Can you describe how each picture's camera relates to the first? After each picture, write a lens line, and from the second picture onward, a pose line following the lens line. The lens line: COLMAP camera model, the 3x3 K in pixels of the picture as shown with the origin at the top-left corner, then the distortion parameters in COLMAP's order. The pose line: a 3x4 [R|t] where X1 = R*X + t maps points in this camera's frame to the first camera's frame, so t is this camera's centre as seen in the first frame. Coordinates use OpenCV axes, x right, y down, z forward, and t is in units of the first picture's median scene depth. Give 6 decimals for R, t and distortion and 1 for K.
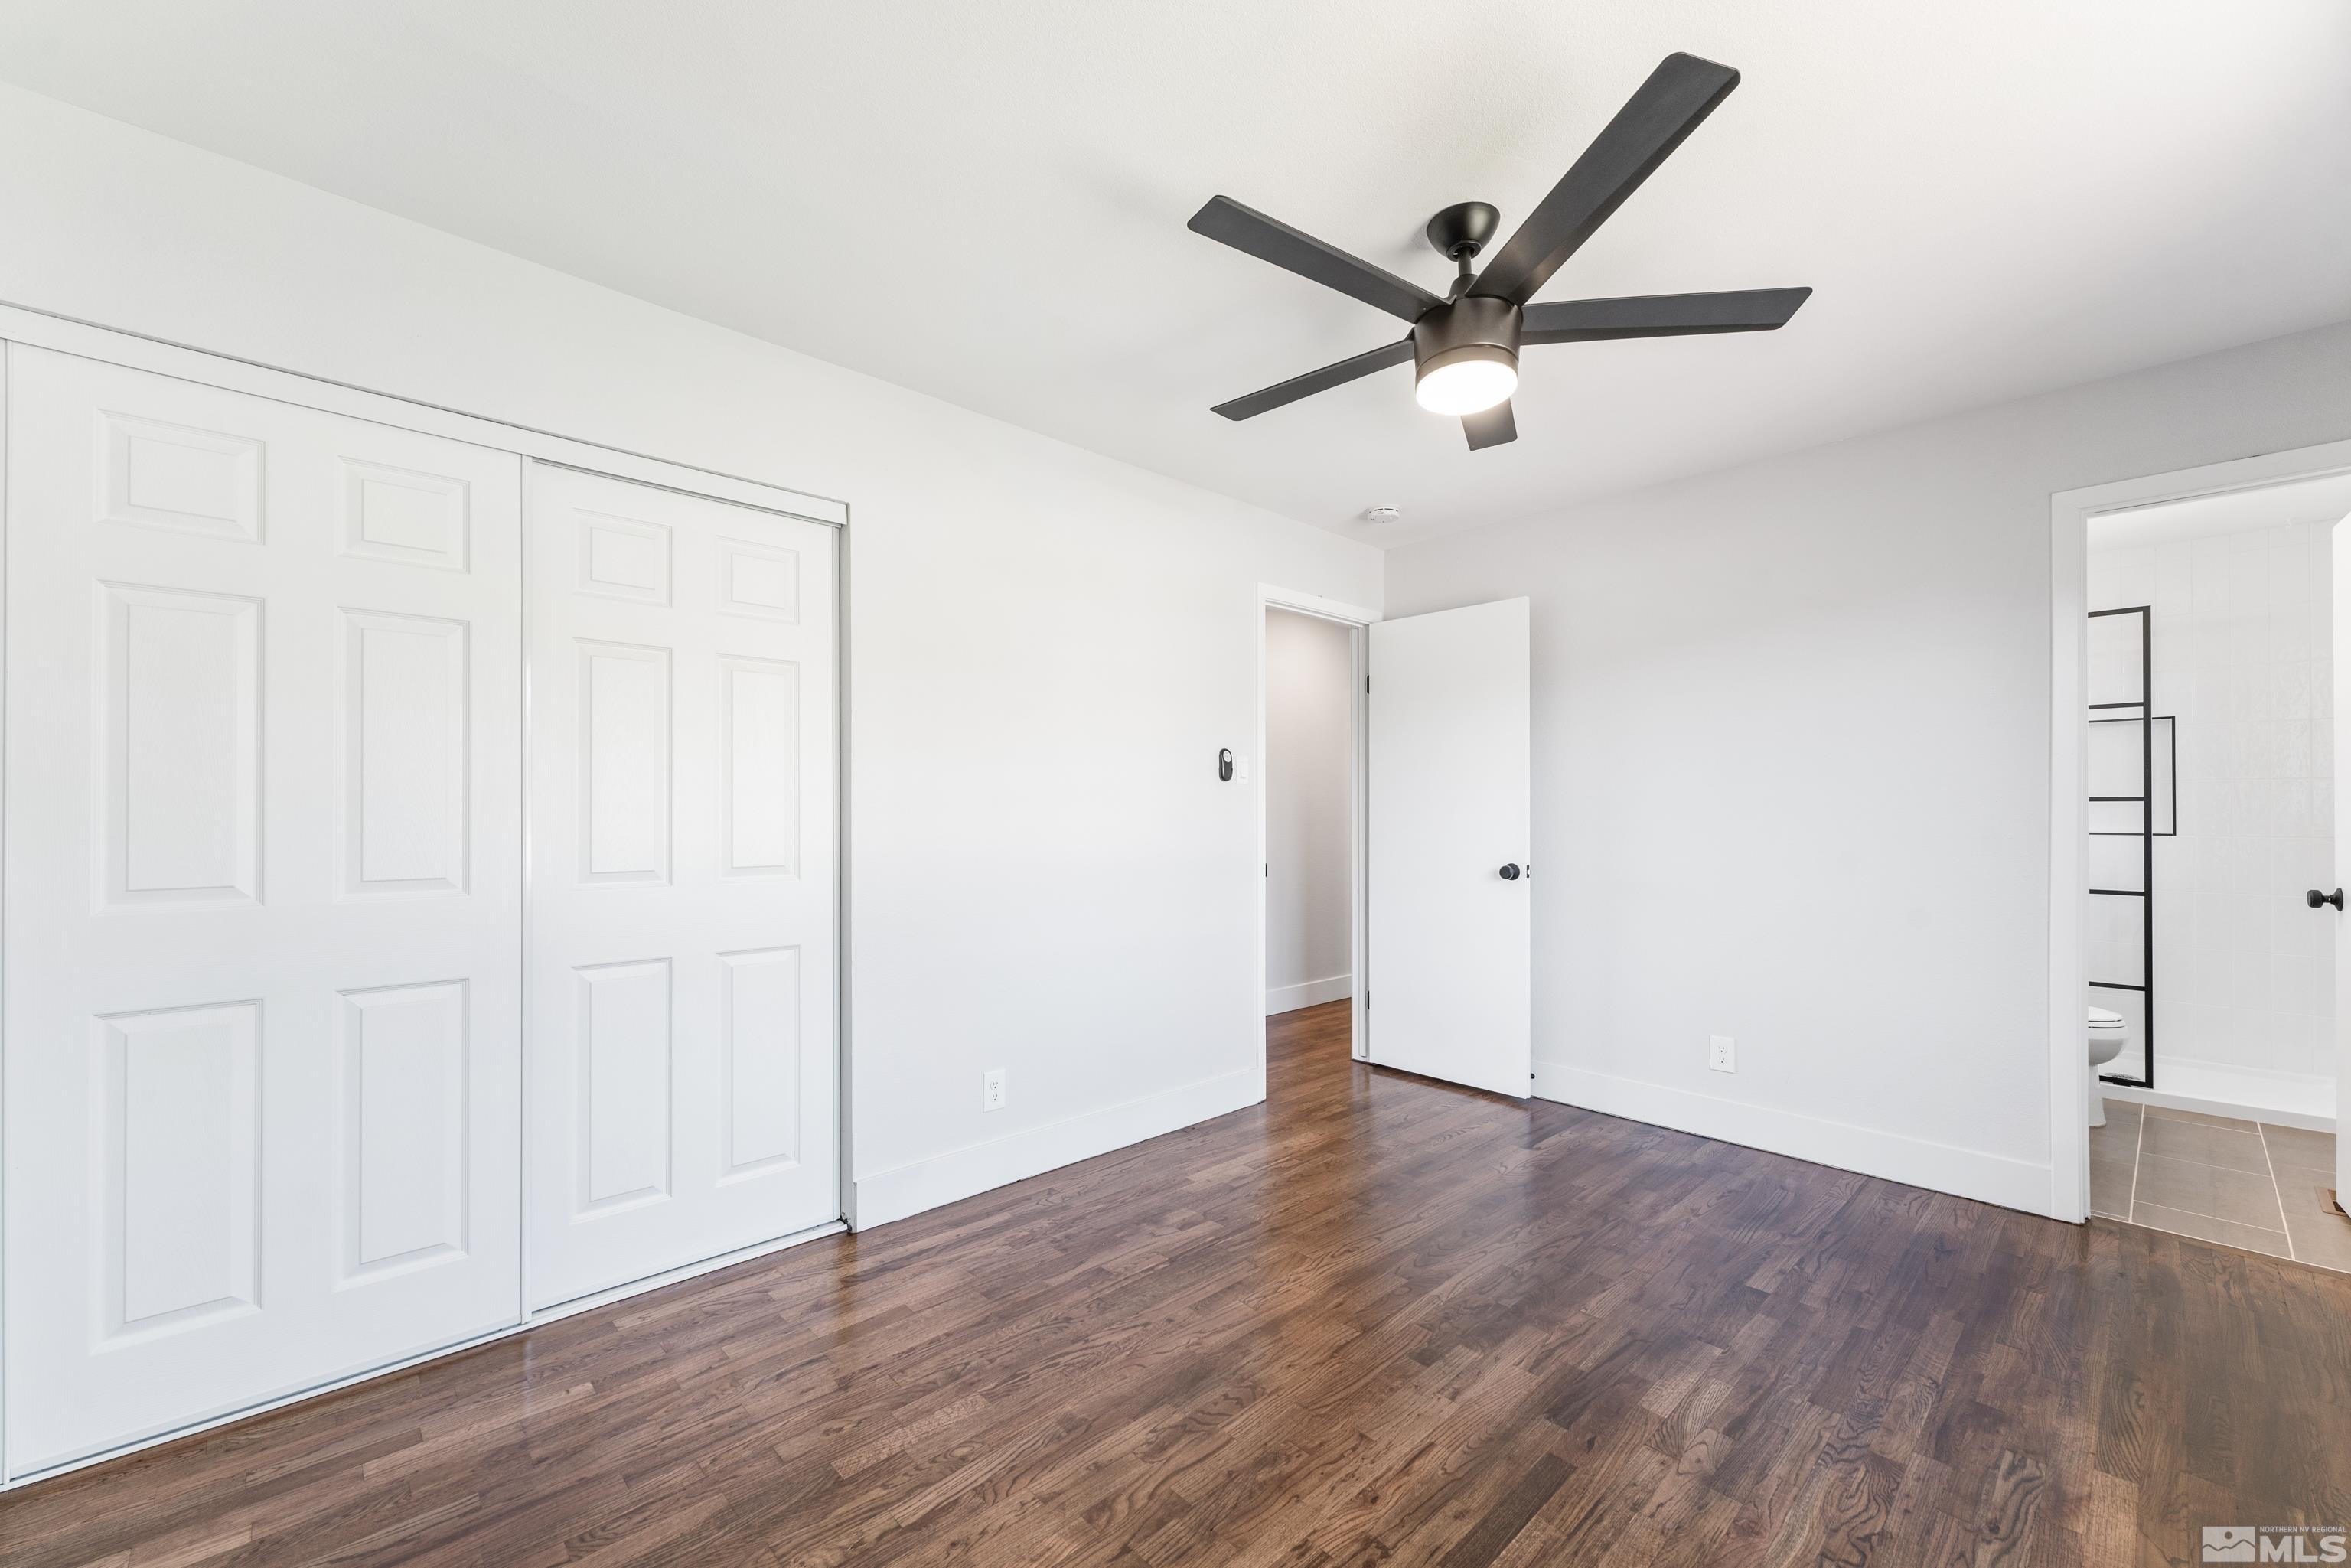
lens RADIAL K [[939.5, 0, 1173.3], [0, 939.5, 803.0], [0, 0, 1]] dist [0.002415, -0.000014]
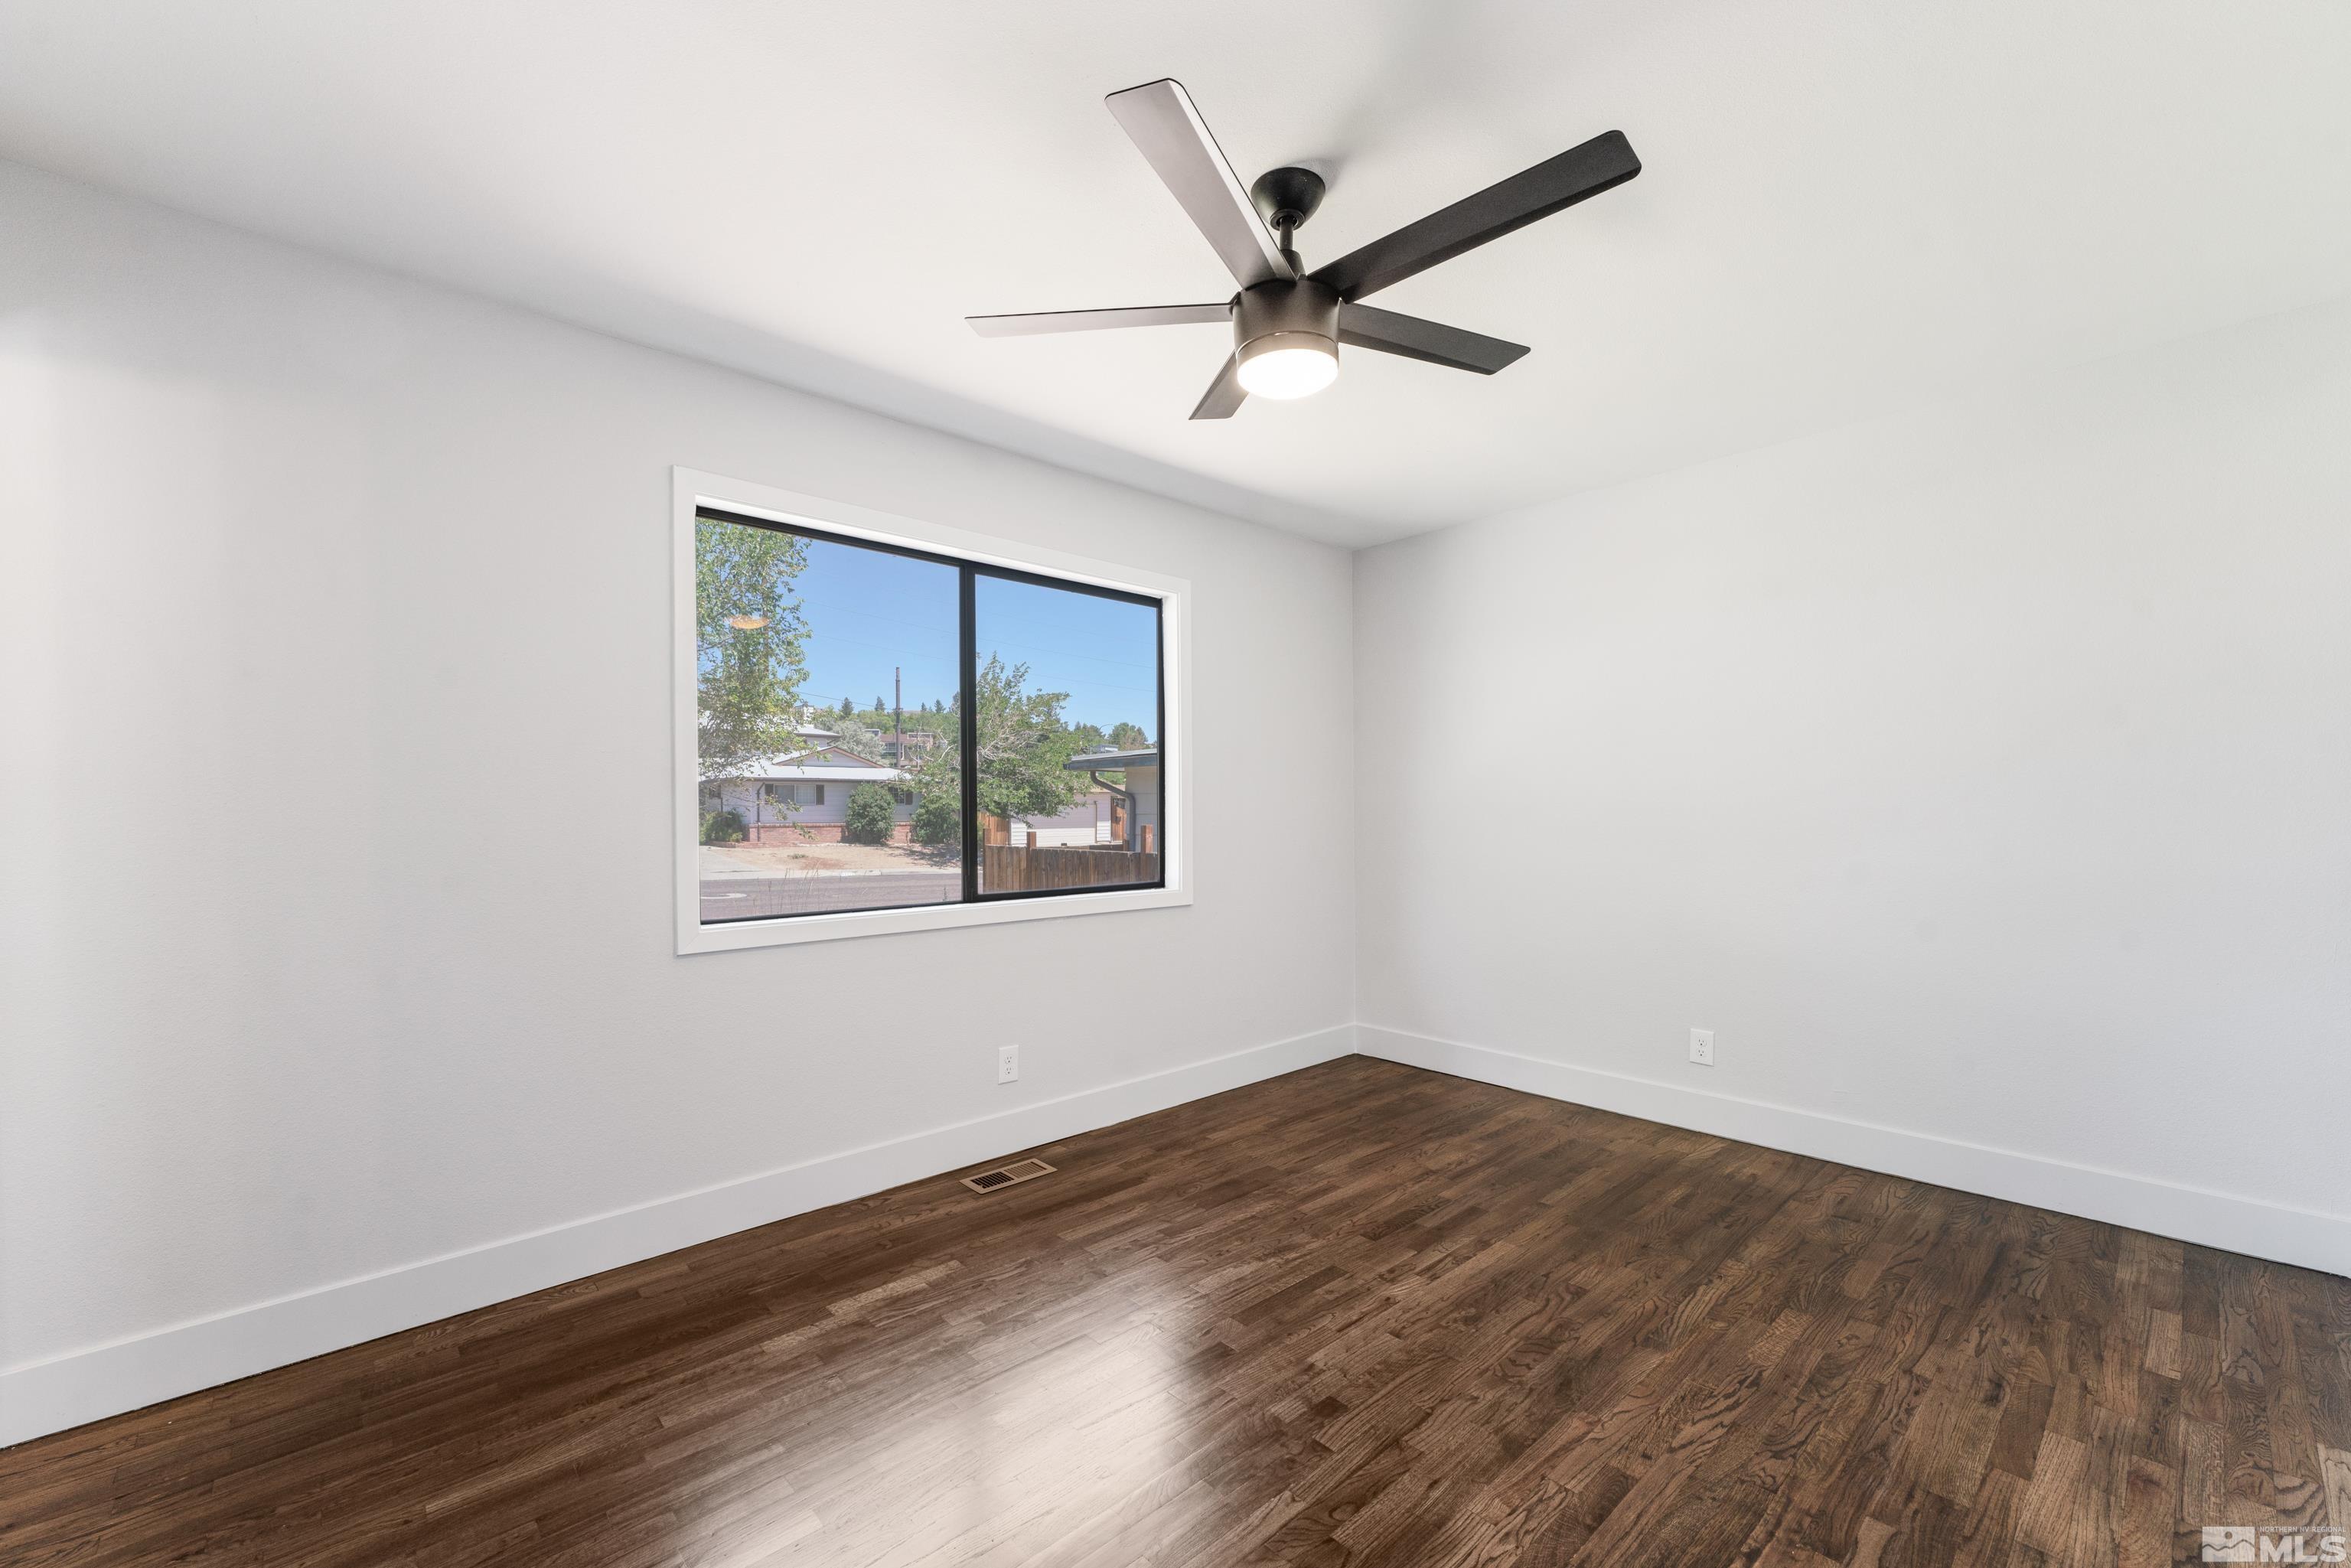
lens RADIAL K [[950.0, 0, 1169.2], [0, 950.0, 802.9], [0, 0, 1]] dist [-0.001390, -0.000438]
pose [[-0.999653, 0.004970, 0.025854, 0.427344], [0.004541, 0.999852, -0.016615, 0.017552], [-0.025932, -0.016492, -0.999528, 2.084665]]
